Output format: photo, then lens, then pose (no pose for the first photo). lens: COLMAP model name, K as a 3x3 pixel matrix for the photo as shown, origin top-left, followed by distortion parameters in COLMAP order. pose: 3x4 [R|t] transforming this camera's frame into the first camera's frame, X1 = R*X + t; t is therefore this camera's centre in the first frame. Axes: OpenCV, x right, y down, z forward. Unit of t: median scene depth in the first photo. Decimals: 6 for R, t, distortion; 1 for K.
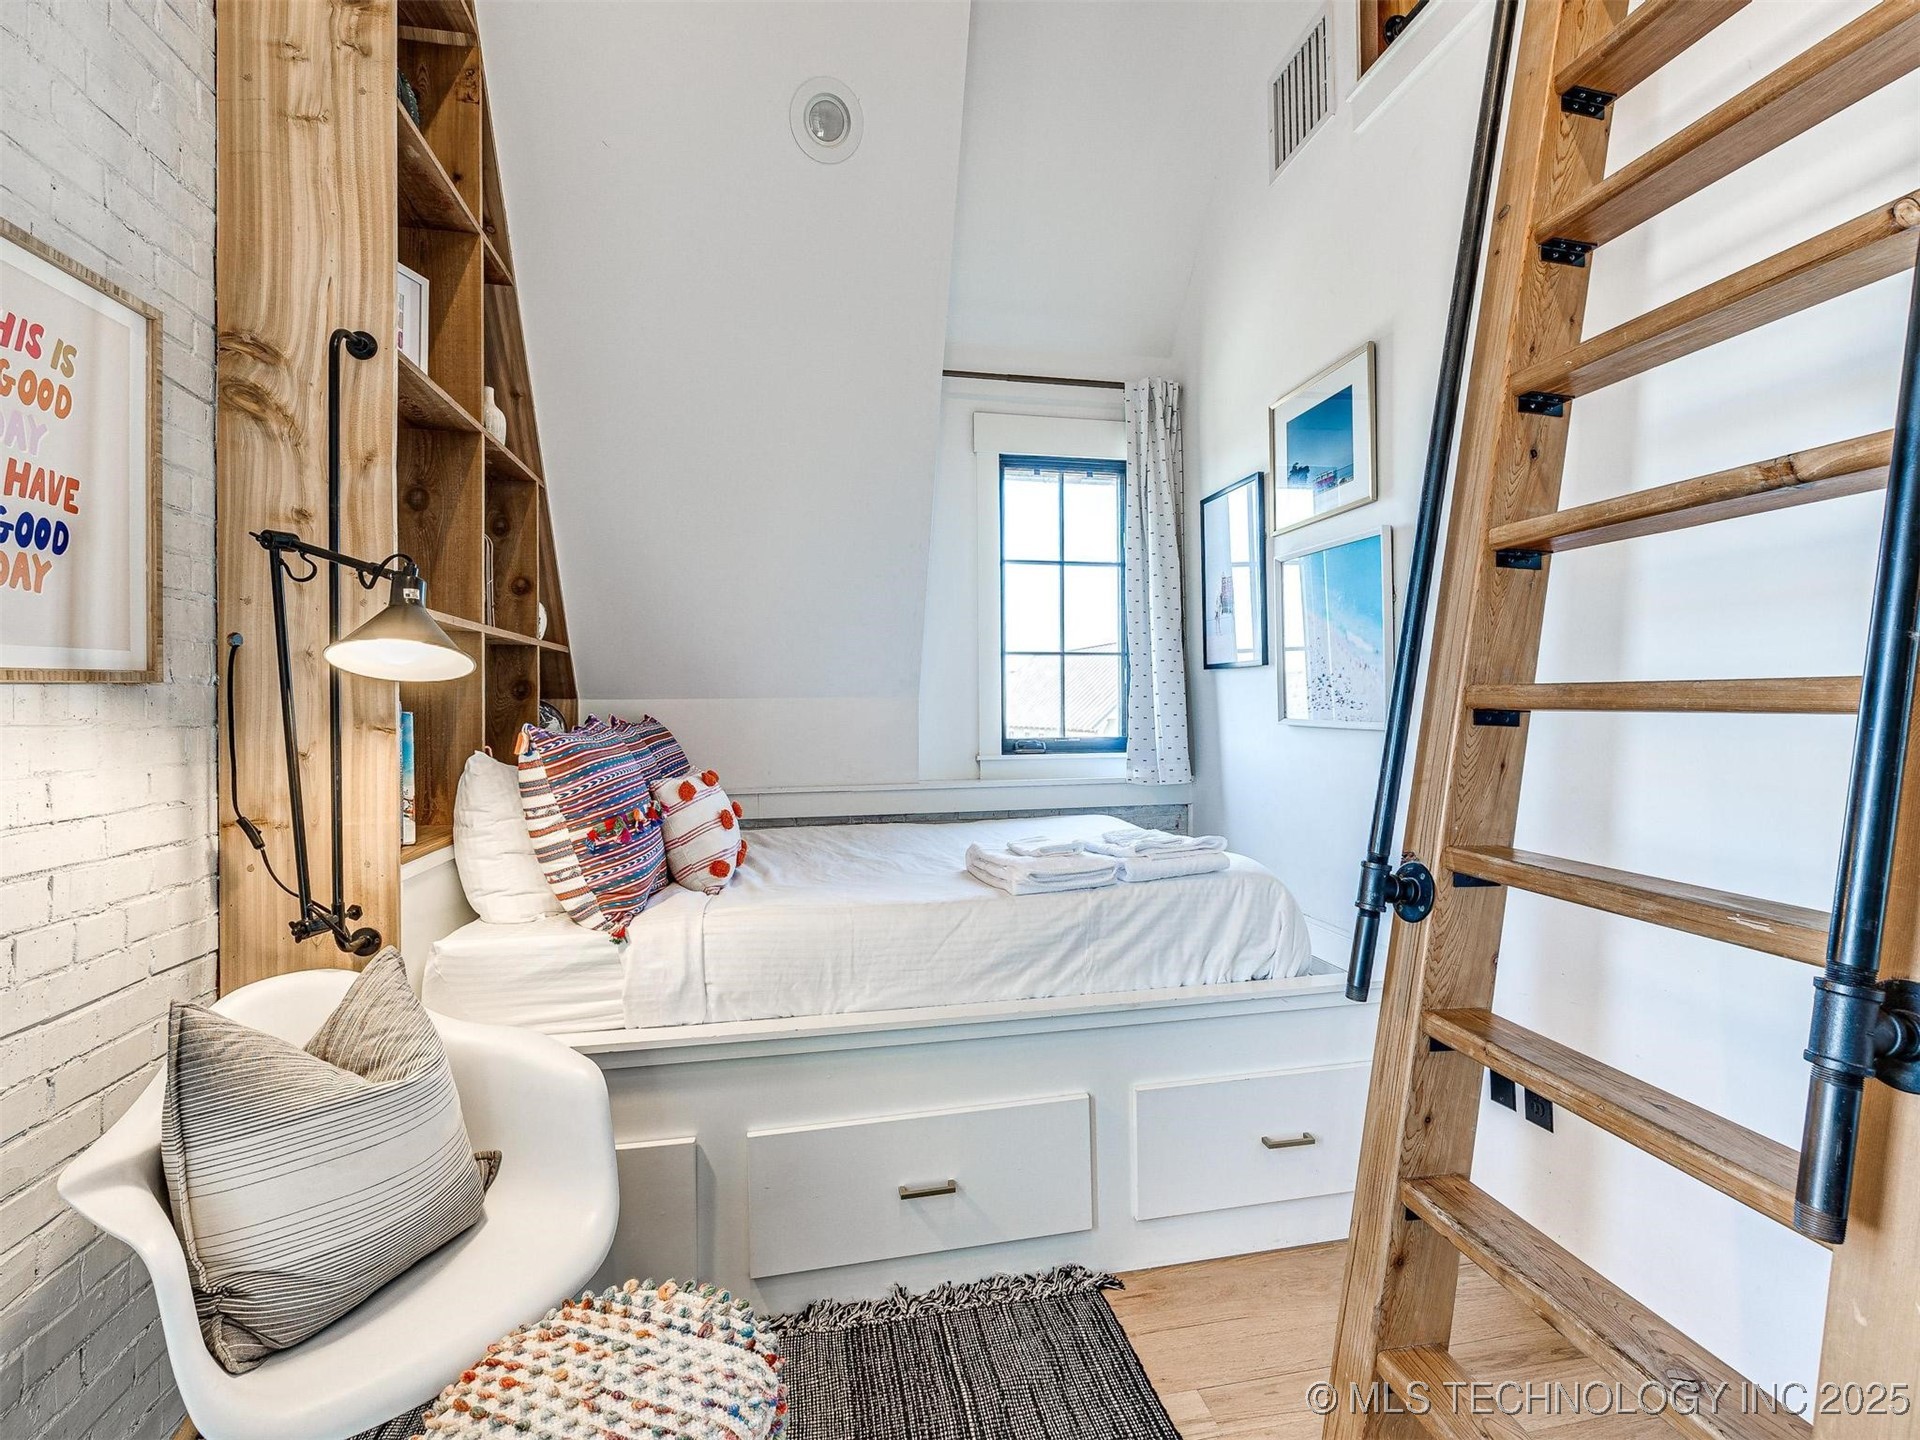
lens RADIAL K [[885.2, 0, 975.8], [0, 885.2, 707.2], [0, 0, 1]] dist [-0.001655, -0.001223]
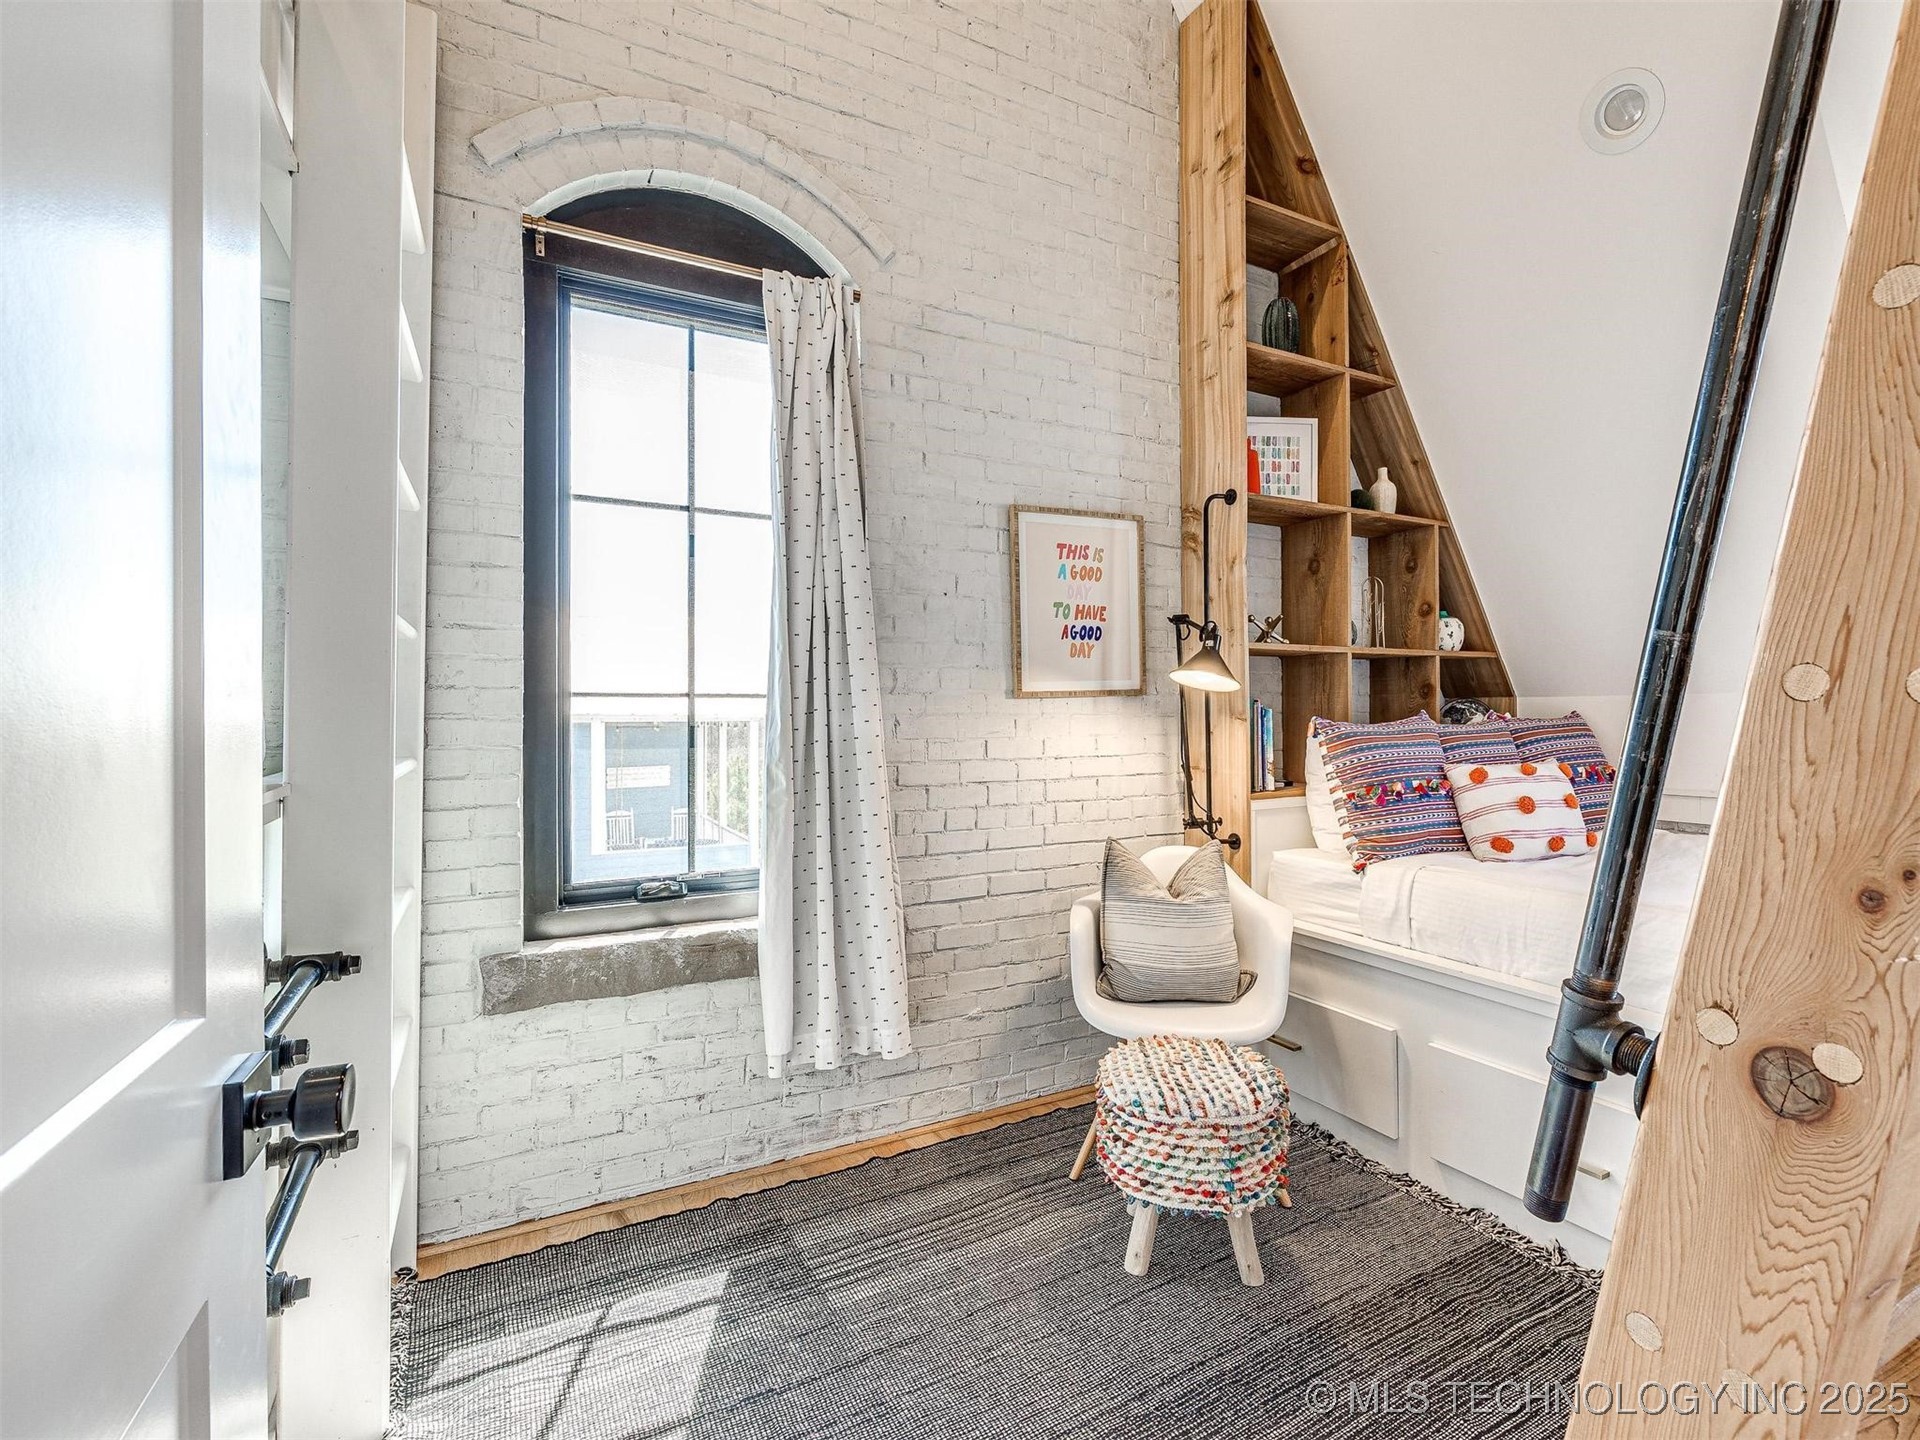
lens RADIAL K [[869.9, 0, 960.0], [0, 869.9, 720.0], [0, 0, 1]] dist [0.000613, -0.000916]
pose [[0.273298, 0.013472, -0.961835, 0.655634], [0.005593, 0.999863, 0.015594, -0.001686], [0.961913, -0.009642, 0.273185, 0.016869]]
